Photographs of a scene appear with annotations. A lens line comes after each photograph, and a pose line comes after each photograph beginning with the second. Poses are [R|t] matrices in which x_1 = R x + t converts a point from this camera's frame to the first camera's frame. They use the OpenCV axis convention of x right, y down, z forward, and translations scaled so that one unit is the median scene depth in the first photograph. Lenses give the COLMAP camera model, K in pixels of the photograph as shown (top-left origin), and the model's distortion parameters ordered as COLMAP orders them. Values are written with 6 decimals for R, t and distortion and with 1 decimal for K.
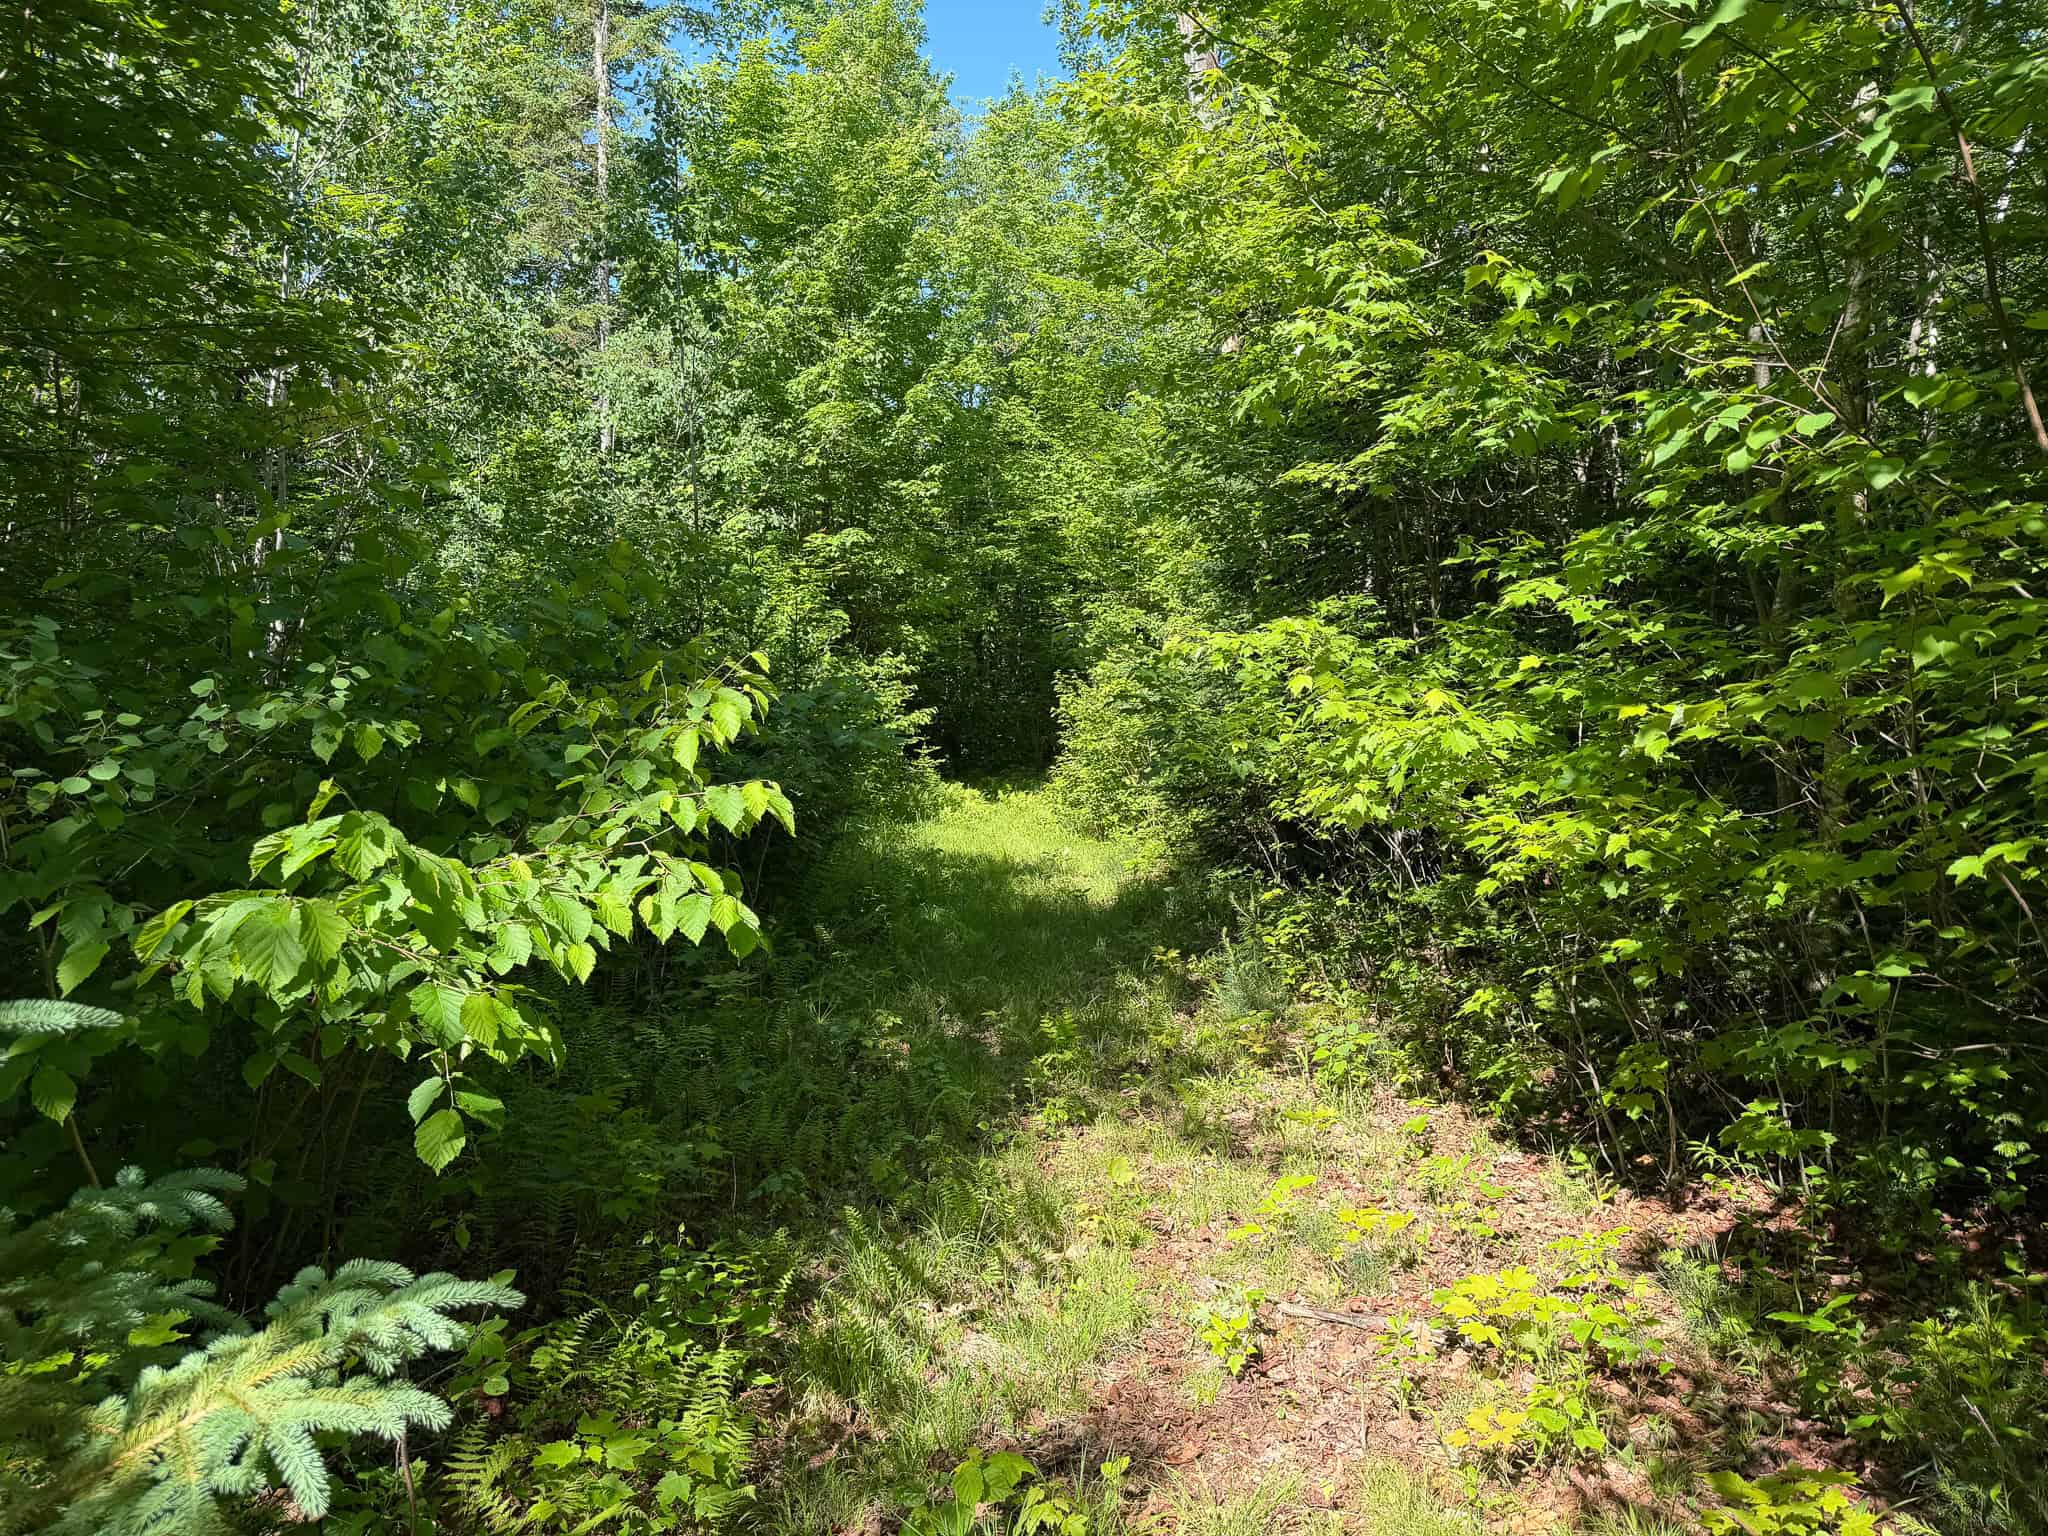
lens RADIAL K [[1434.9, 0, 1025.2], [0, 1434.9, 787.3], [0, 0, 1]] dist [-0.009167, -0.002735]
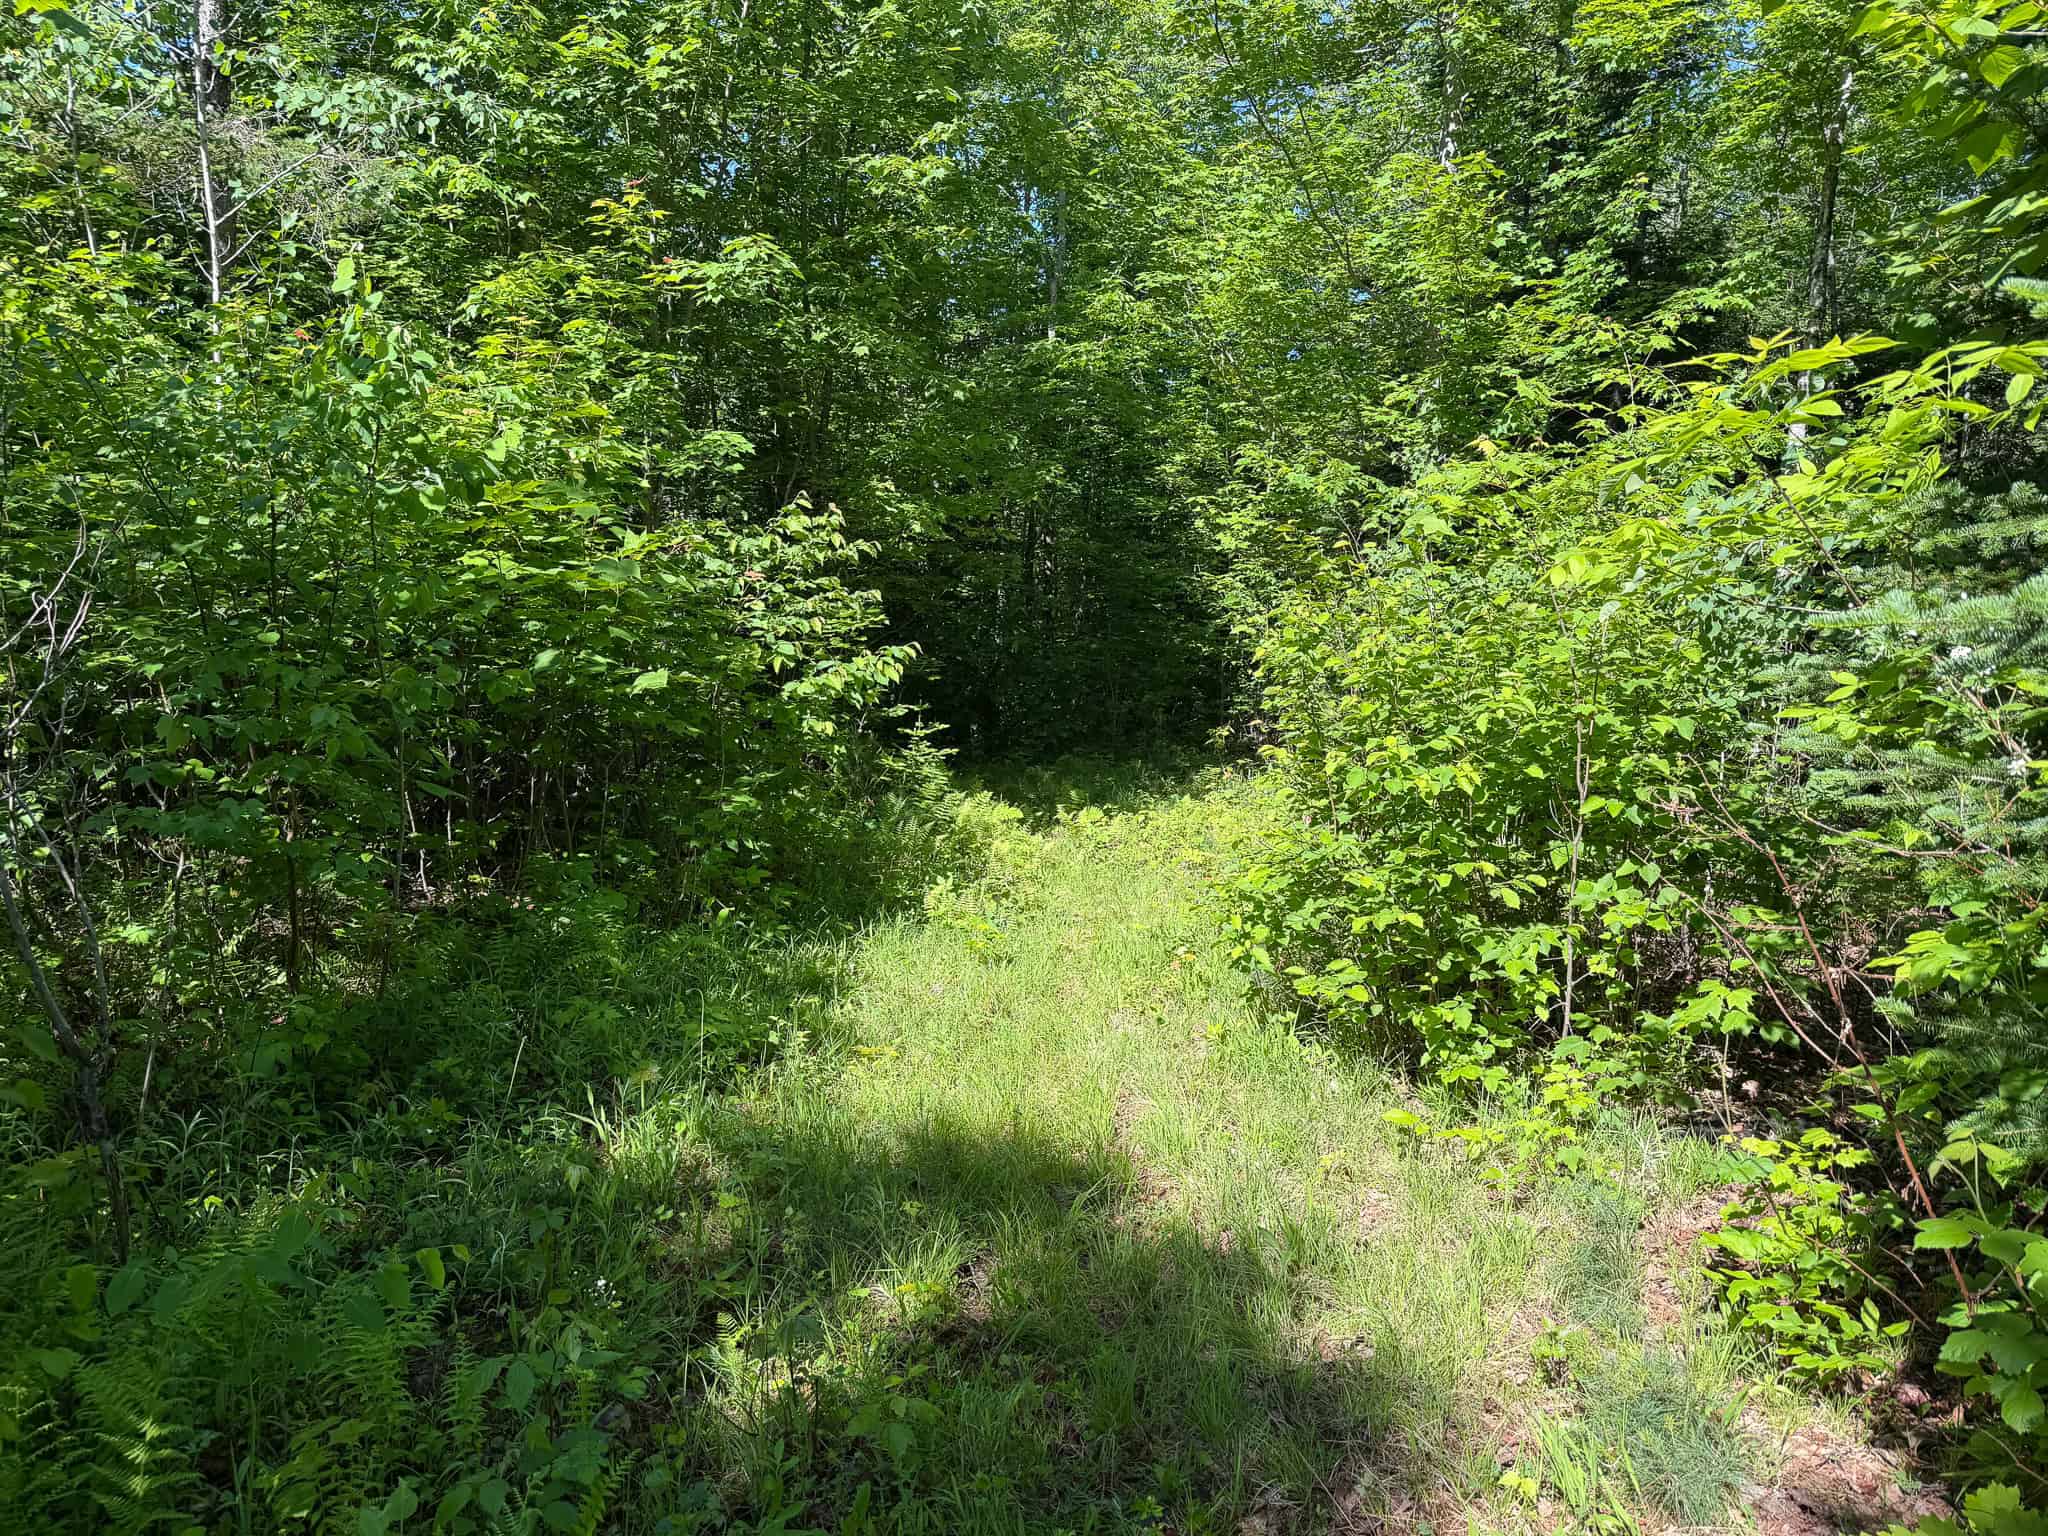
lens RADIAL K [[1440.6, 0, 1033.6], [0, 1440.6, 771.3], [0, 0, 1]] dist [0.075726, -0.087177]
pose [[0.999416, 0.025798, -0.022421, -0.017965], [-0.025333, 0.999463, 0.020786, -0.026859], [0.022945, -0.020206, 0.999533, 0.547954]]
